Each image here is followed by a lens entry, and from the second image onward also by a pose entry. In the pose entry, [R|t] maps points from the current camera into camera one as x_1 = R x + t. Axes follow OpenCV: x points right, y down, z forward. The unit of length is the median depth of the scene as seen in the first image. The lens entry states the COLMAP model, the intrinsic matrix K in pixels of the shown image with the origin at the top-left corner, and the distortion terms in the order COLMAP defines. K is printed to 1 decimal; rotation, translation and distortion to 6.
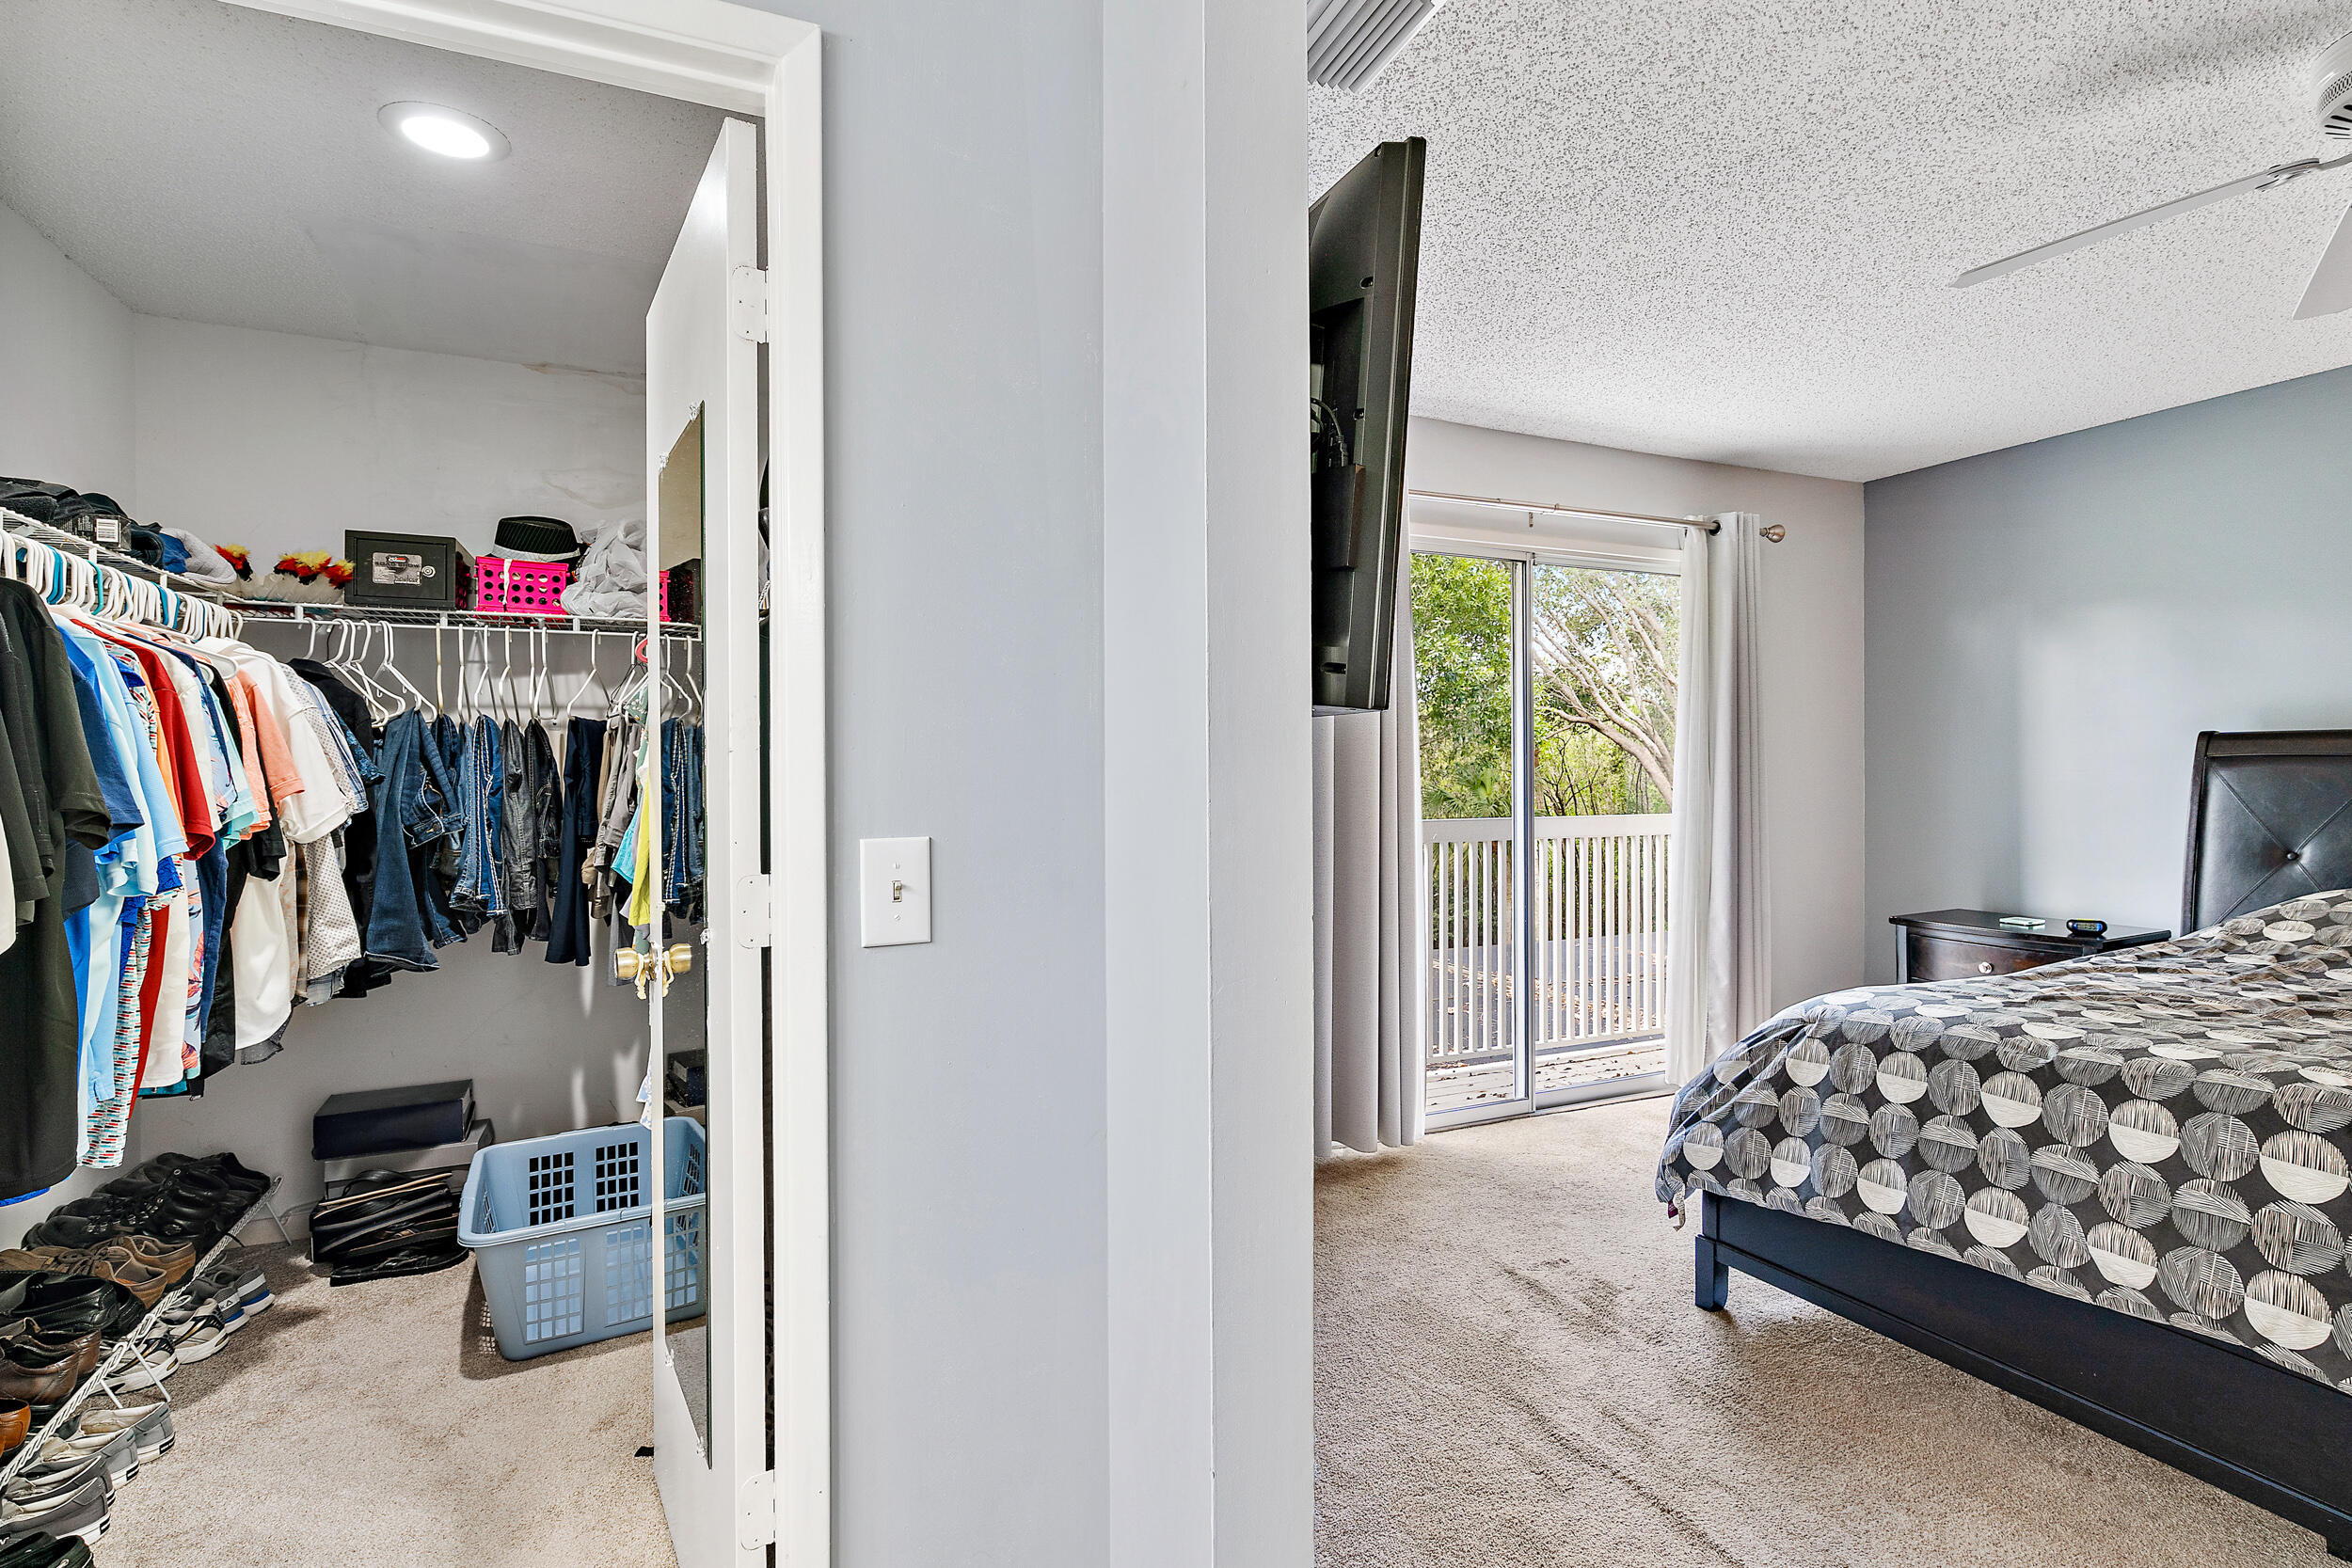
lens RADIAL K [[1077.7, 0, 1162.0], [0, 1077.7, 799.3], [0, 0, 1]] dist [-0.003075, 0.002596]
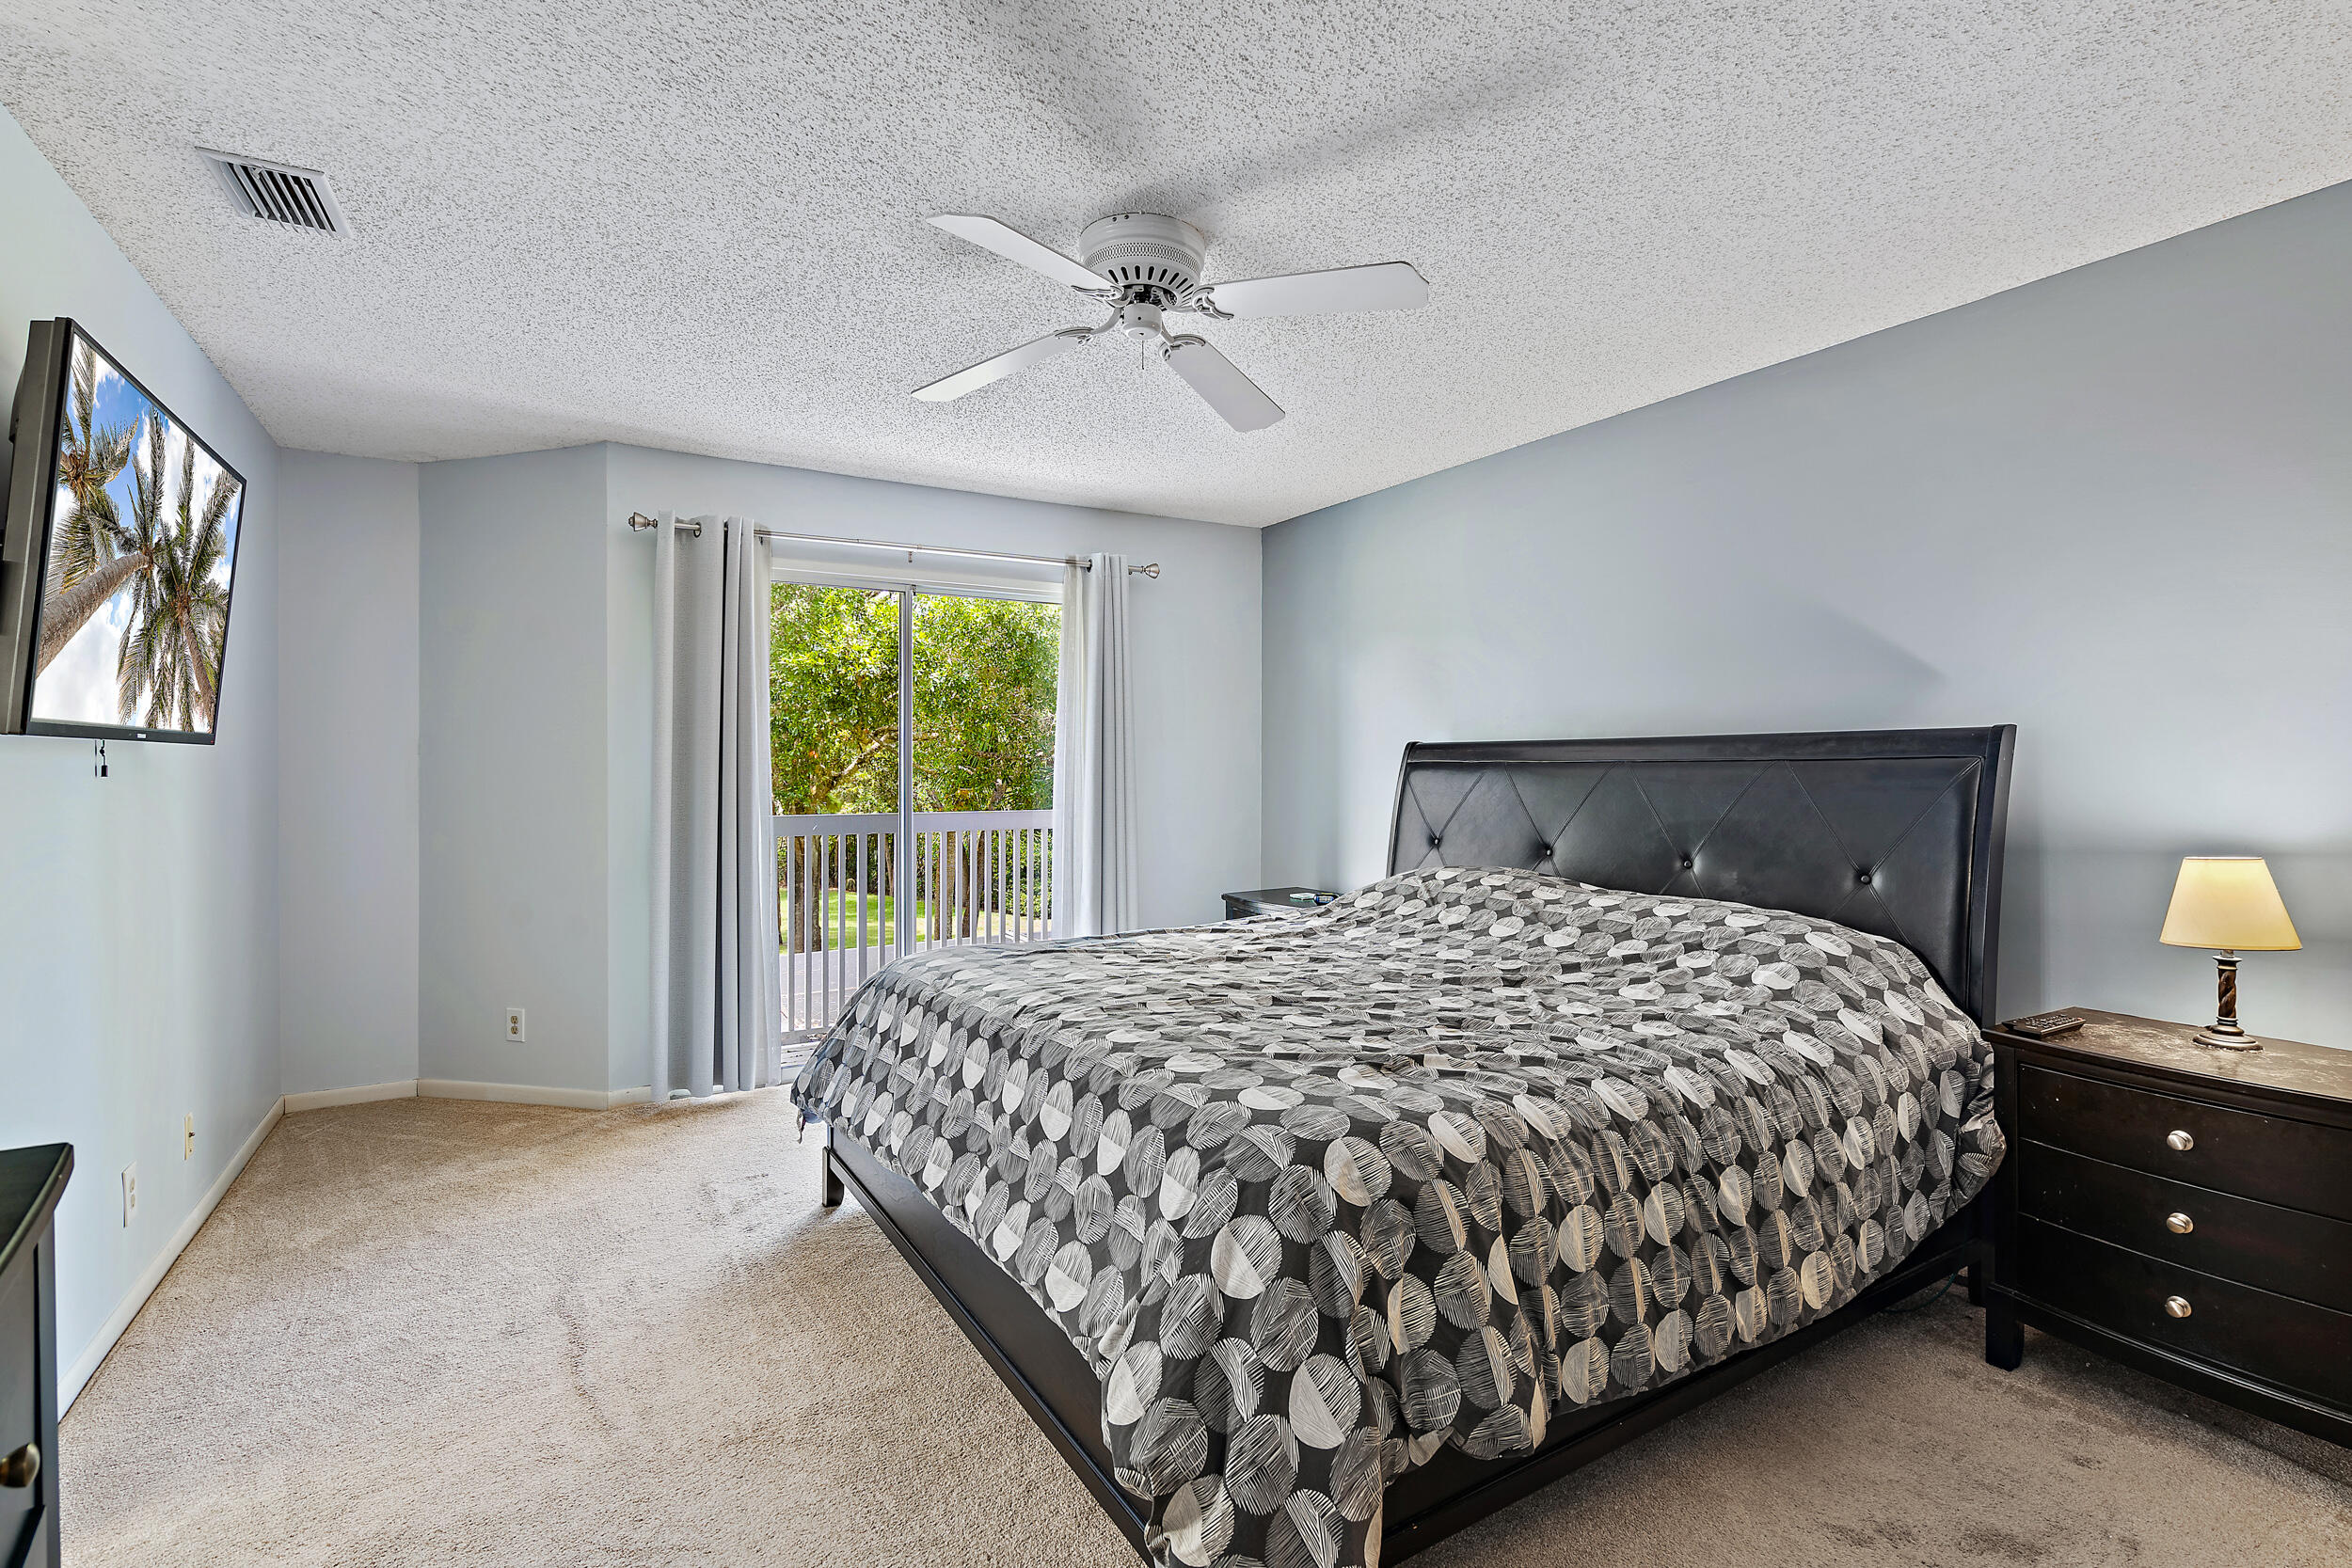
lens RADIAL K [[1077.7, 0, 1186.8], [0, 1077.7, 773.3], [0, 0, 1]] dist [-0.003075, 0.002596]
pose [[0.993589, 0.004530, 0.112965, 0.567124], [-0.003227, 0.999926, -0.011718, -0.011750], [-0.113010, 0.011278, 0.993530, -0.215511]]
